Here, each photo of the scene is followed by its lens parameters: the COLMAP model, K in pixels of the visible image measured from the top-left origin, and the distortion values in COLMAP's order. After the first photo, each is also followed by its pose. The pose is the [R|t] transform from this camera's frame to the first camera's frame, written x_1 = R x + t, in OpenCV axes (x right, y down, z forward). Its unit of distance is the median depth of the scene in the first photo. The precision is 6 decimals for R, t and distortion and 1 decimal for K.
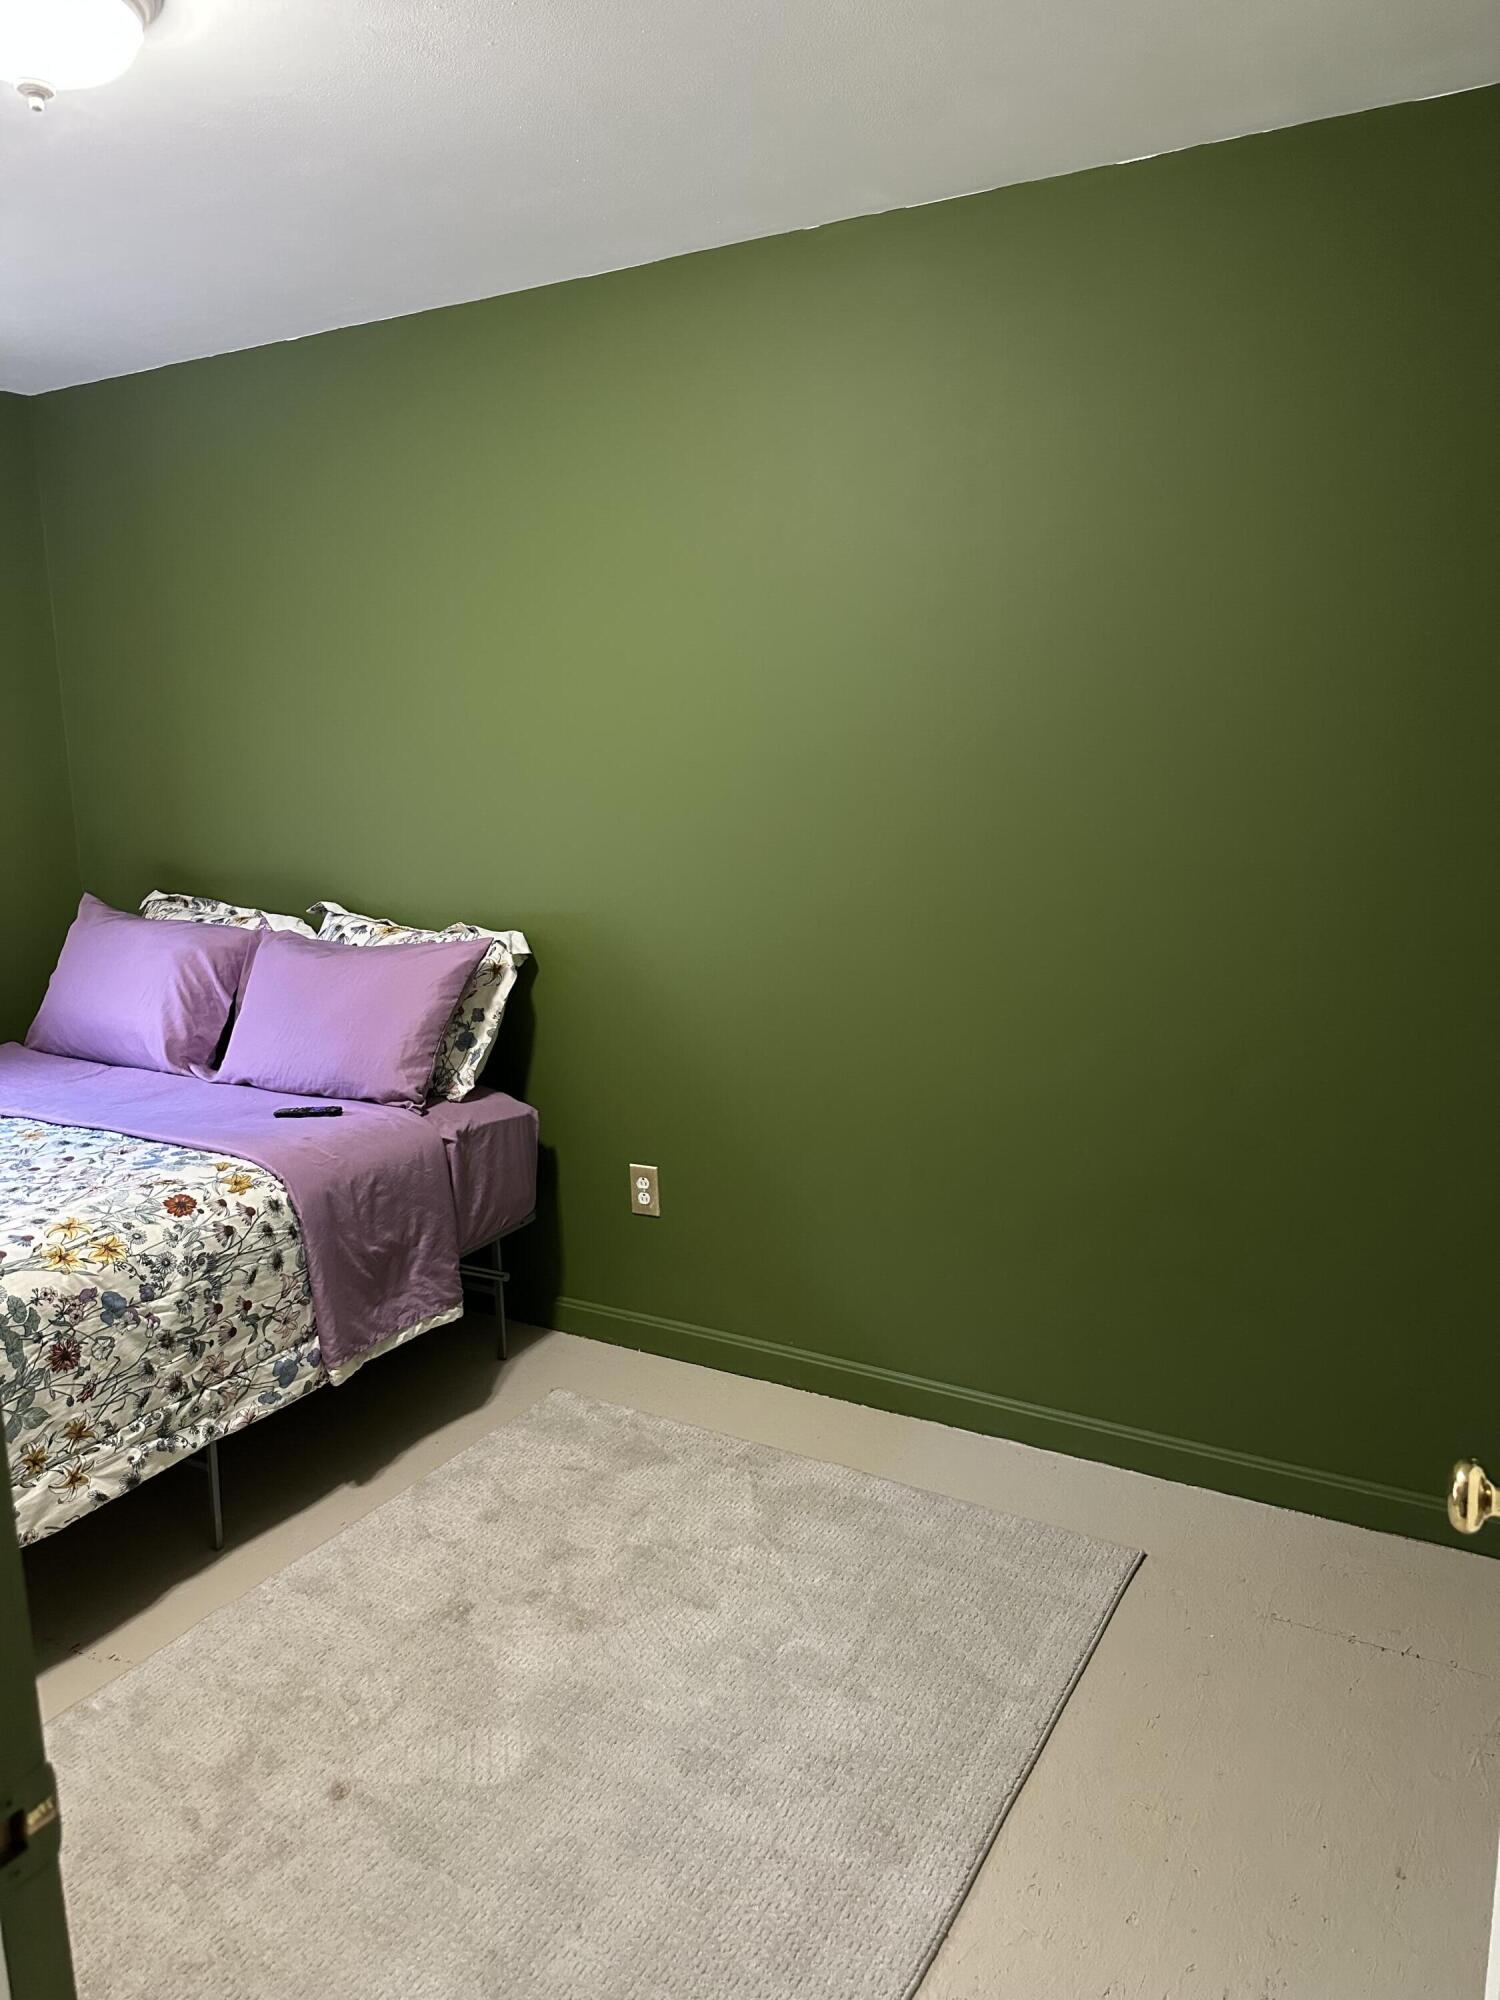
lens RADIAL K [[1418.0, 0, 746.2], [0, 1418.0, 1004.0], [0, 0, 1]] dist [0.013485, -0.027618]
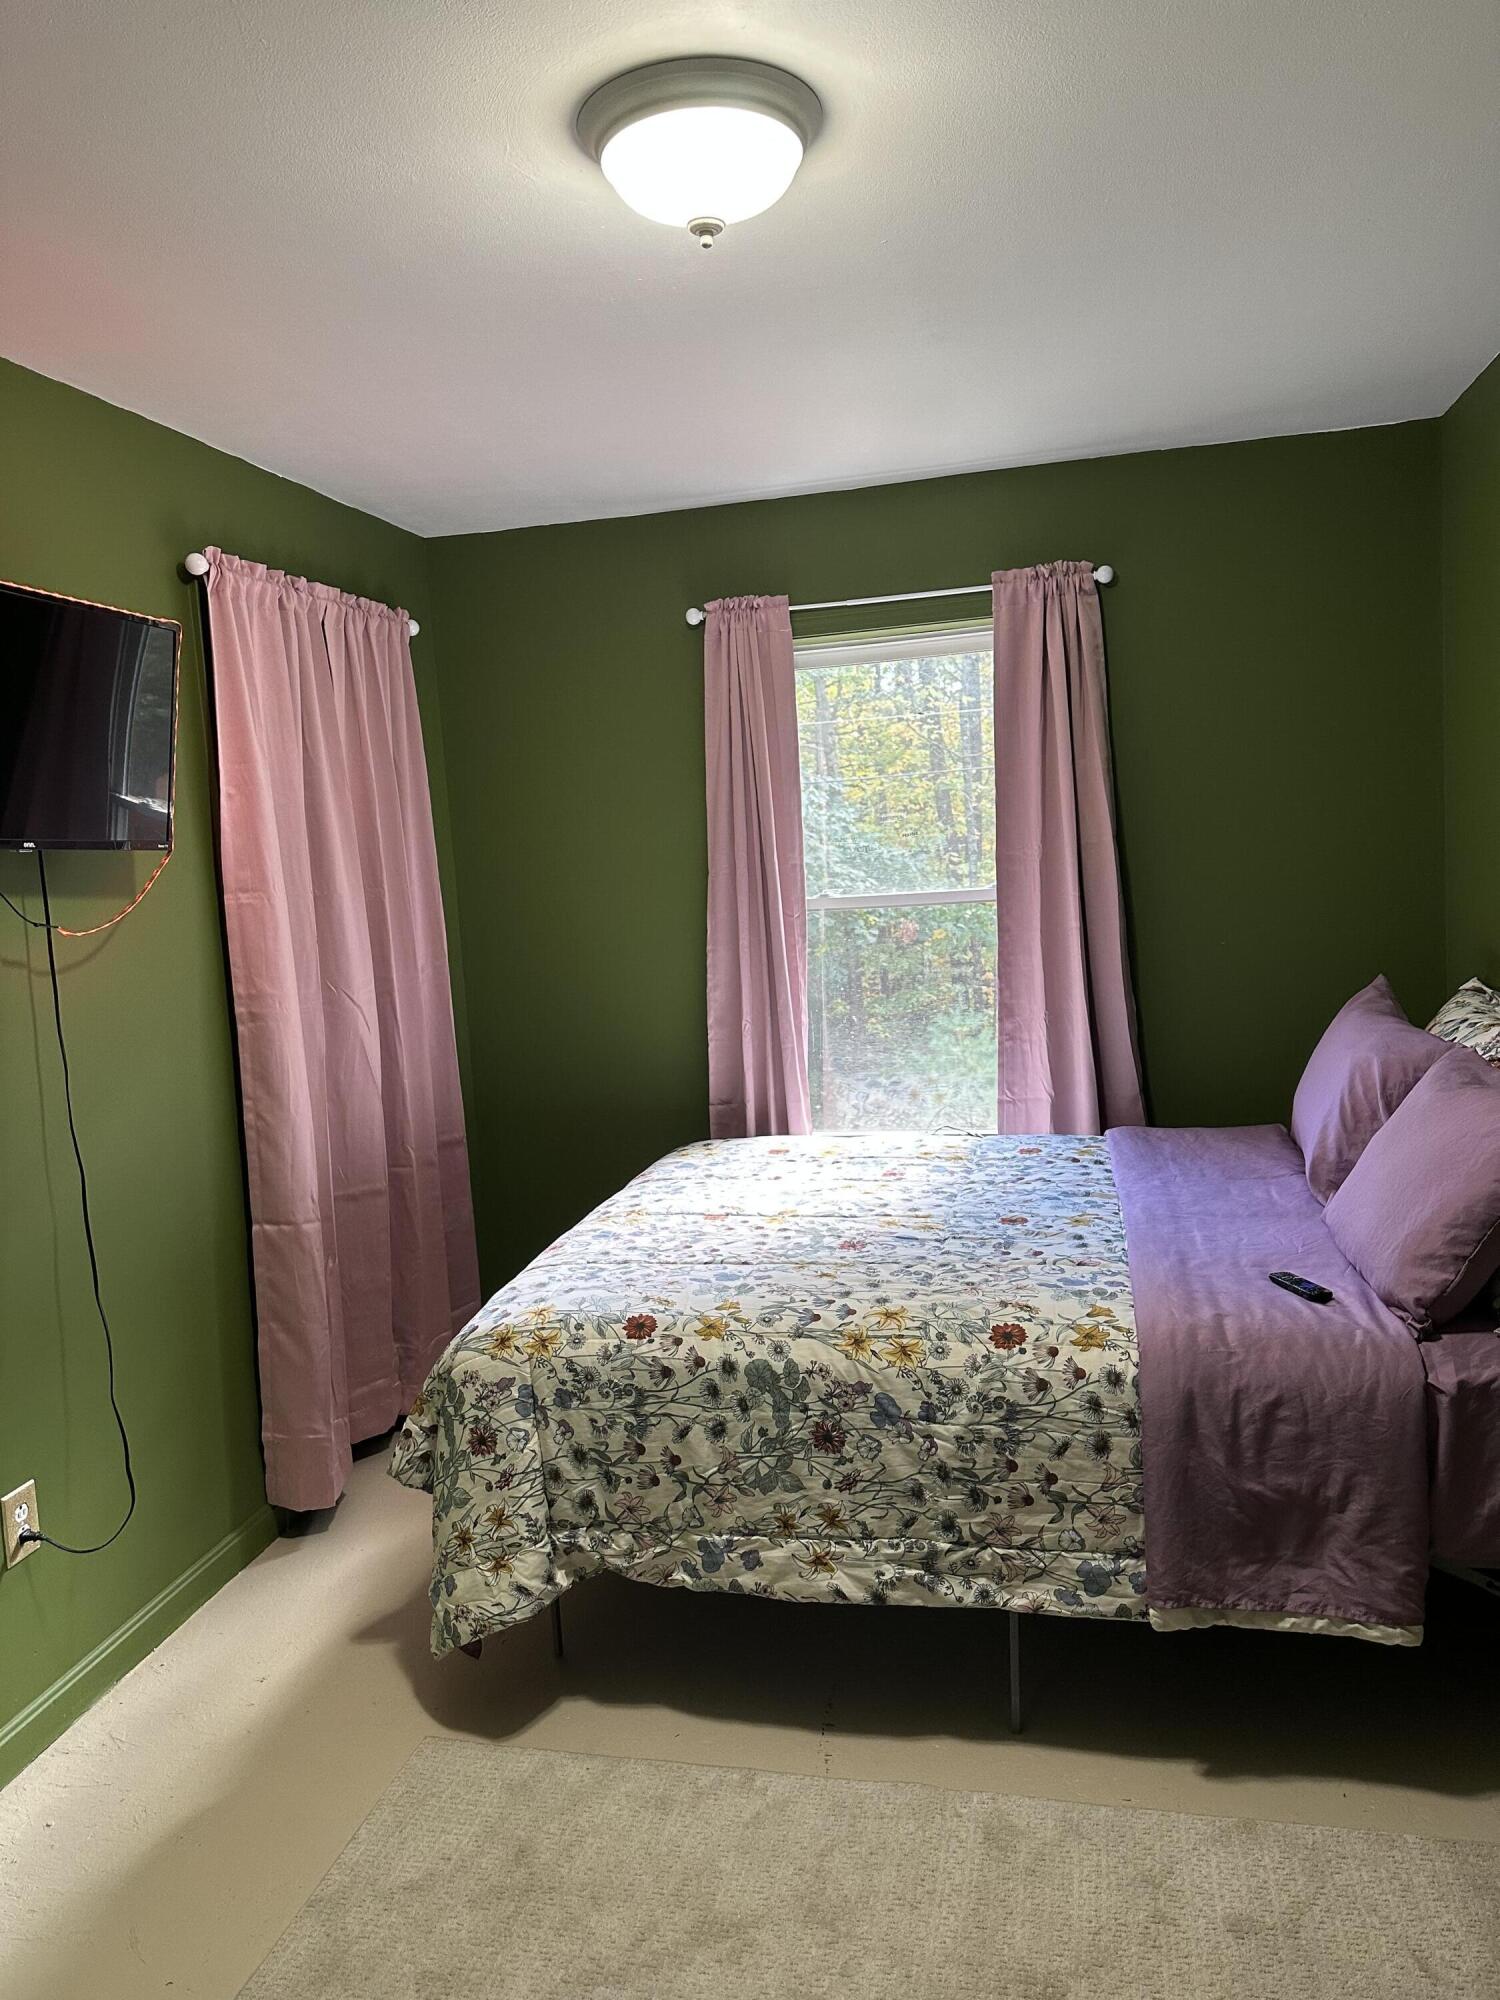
lens RADIAL K [[1418.0, 0, 746.2], [0, 1418.0, 1004.0], [0, 0, 1]] dist [0.013485, -0.027618]
pose [[0.322524, 0.123880, -0.938420, 0.359689], [-0.146285, 0.986012, 0.079886, -0.111224], [0.935189, 0.111511, 0.336134, 0.522872]]
